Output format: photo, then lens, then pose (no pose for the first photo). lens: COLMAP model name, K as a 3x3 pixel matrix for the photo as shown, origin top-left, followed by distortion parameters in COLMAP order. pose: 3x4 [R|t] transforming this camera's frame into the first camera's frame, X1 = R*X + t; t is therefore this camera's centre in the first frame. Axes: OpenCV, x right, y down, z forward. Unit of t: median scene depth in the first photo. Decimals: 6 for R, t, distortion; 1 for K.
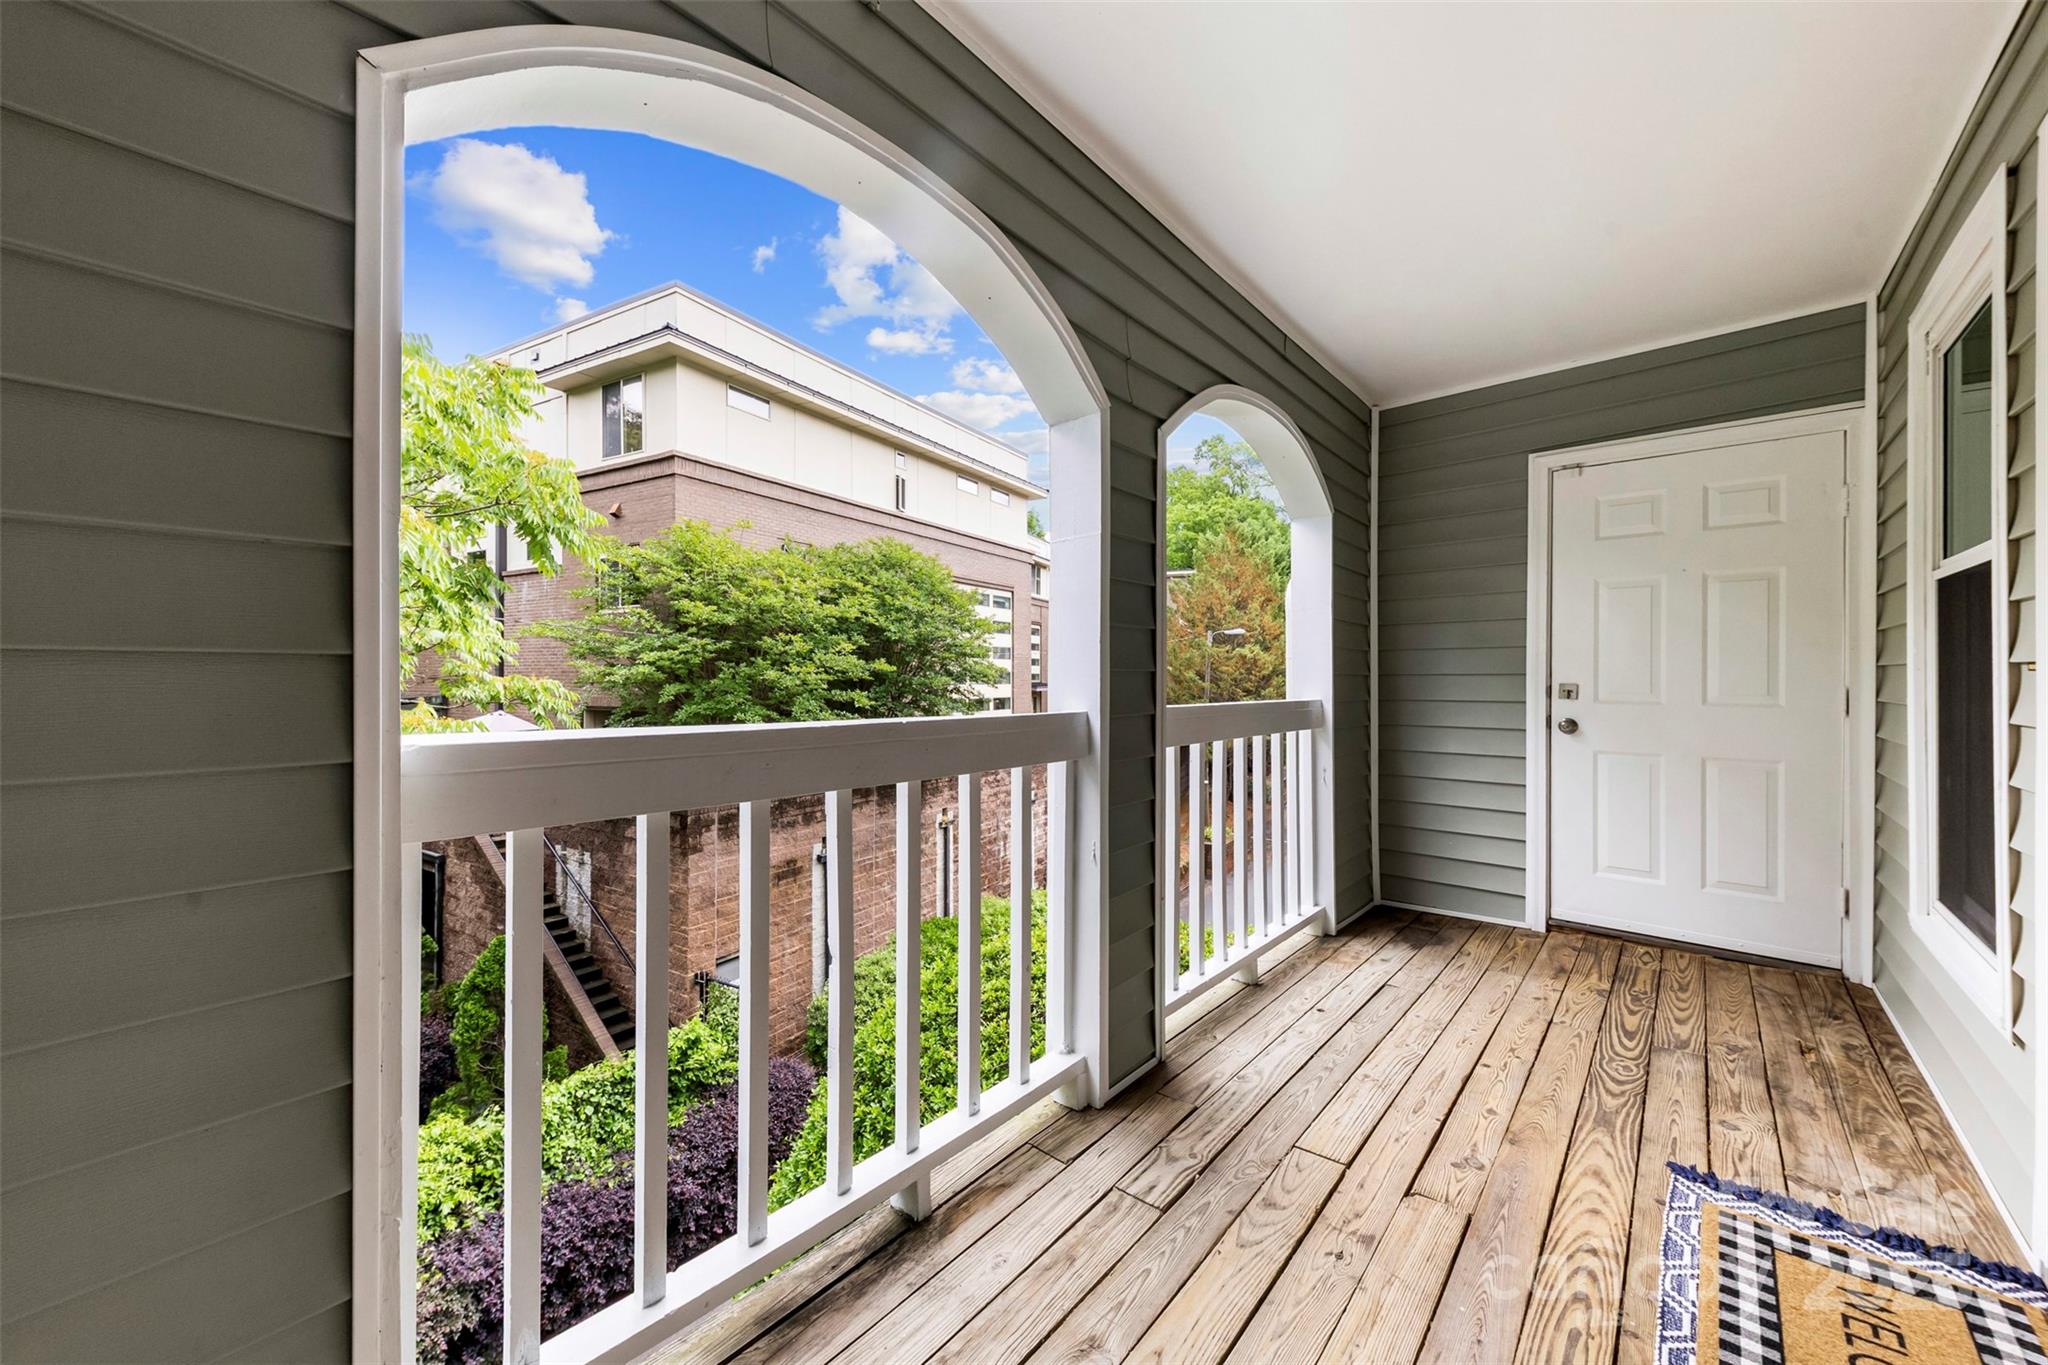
lens RADIAL K [[796.0, 0, 1024.0], [0, 796.0, 682.5], [0, 0, 1]] dist [0.006255, -0.000659]
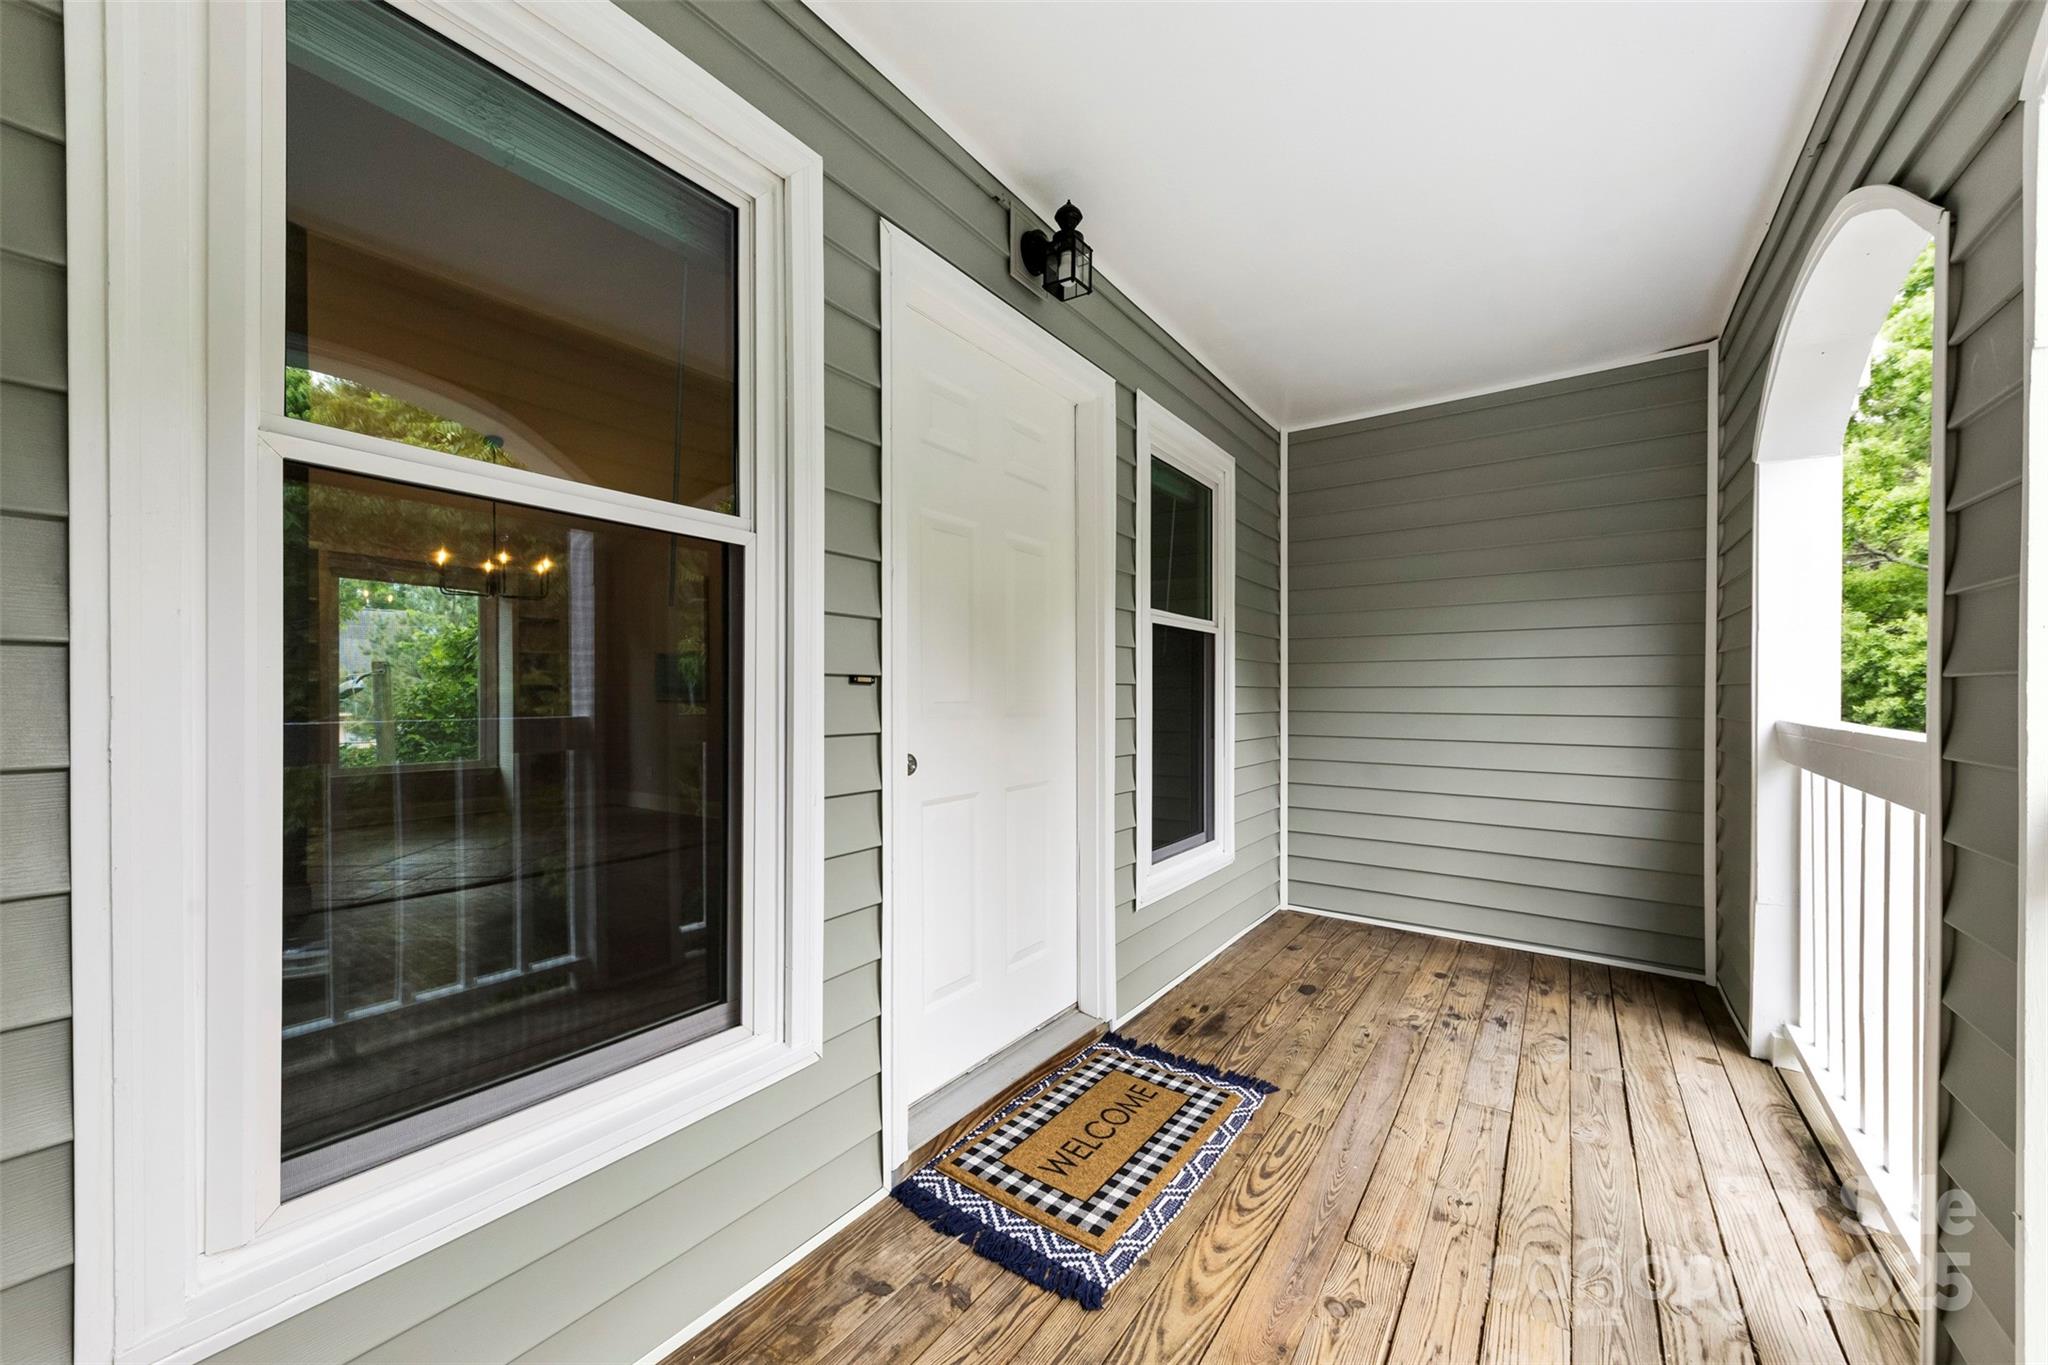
lens RADIAL K [[796.0, 0, 1024.0], [0, 796.0, 682.5], [0, 0, 1]] dist [0.006255, -0.000659]
pose [[-0.995499, -0.003927, -0.094690, 0.155597], [-0.004592, 0.999966, 0.006806, -0.002340], [0.094660, 0.007210, -0.995484, 0.287515]]
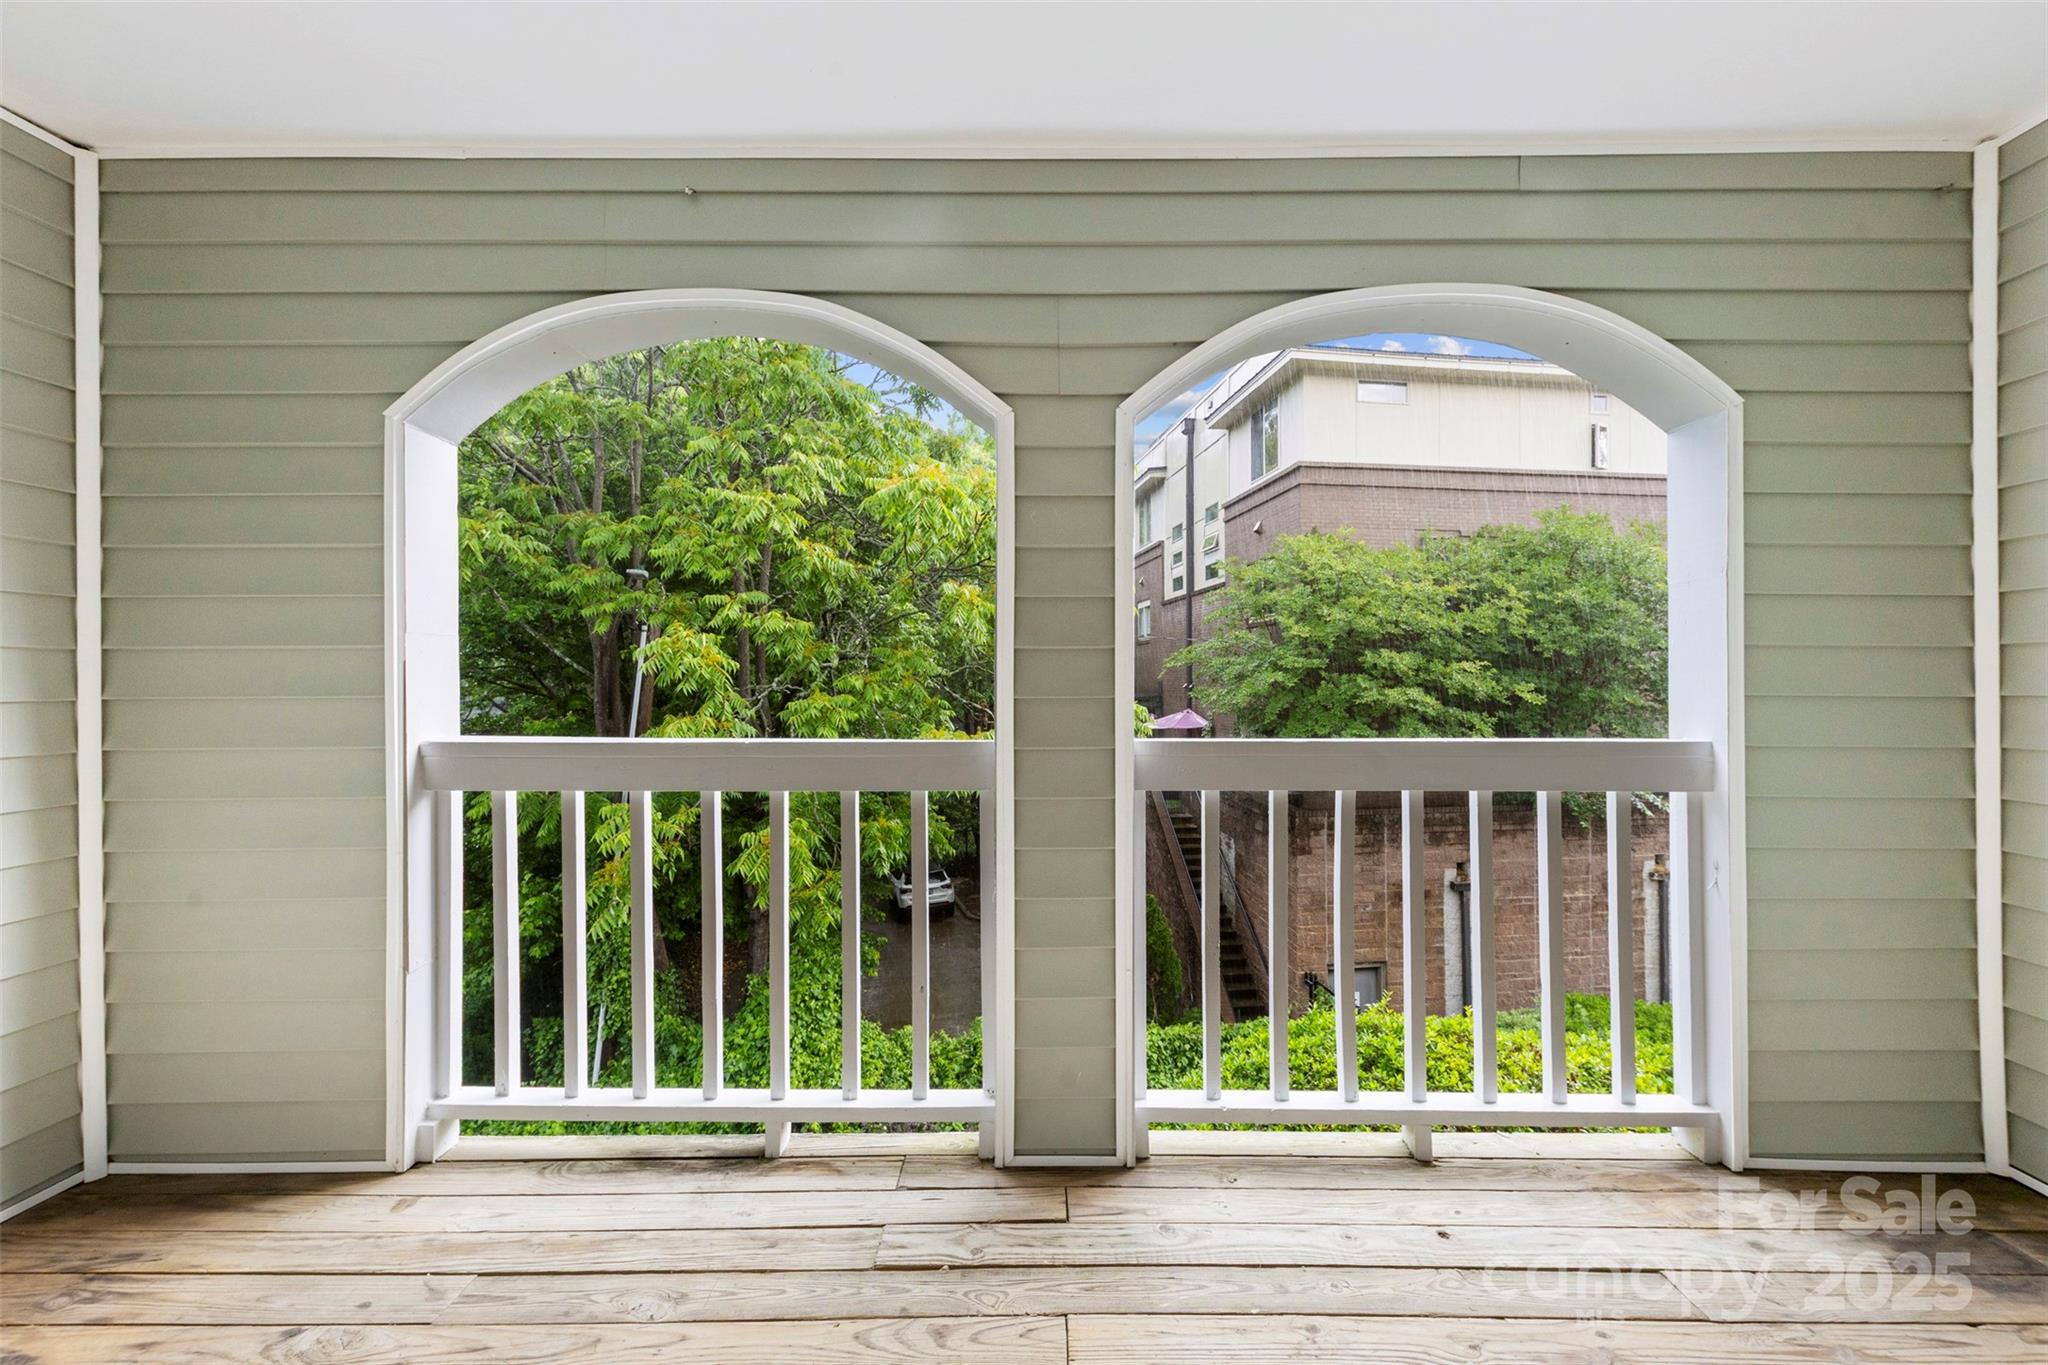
lens RADIAL K [[796.0, 0, 1024.0], [0, 796.0, 682.5], [0, 0, 1]] dist [0.006255, -0.000659]
pose [[0.624121, 0.000310, -0.781327, 0.156112], [-0.000490, 1.000000, 0.000005, -0.005329], [0.781327, 0.000379, 0.624121, 0.082834]]
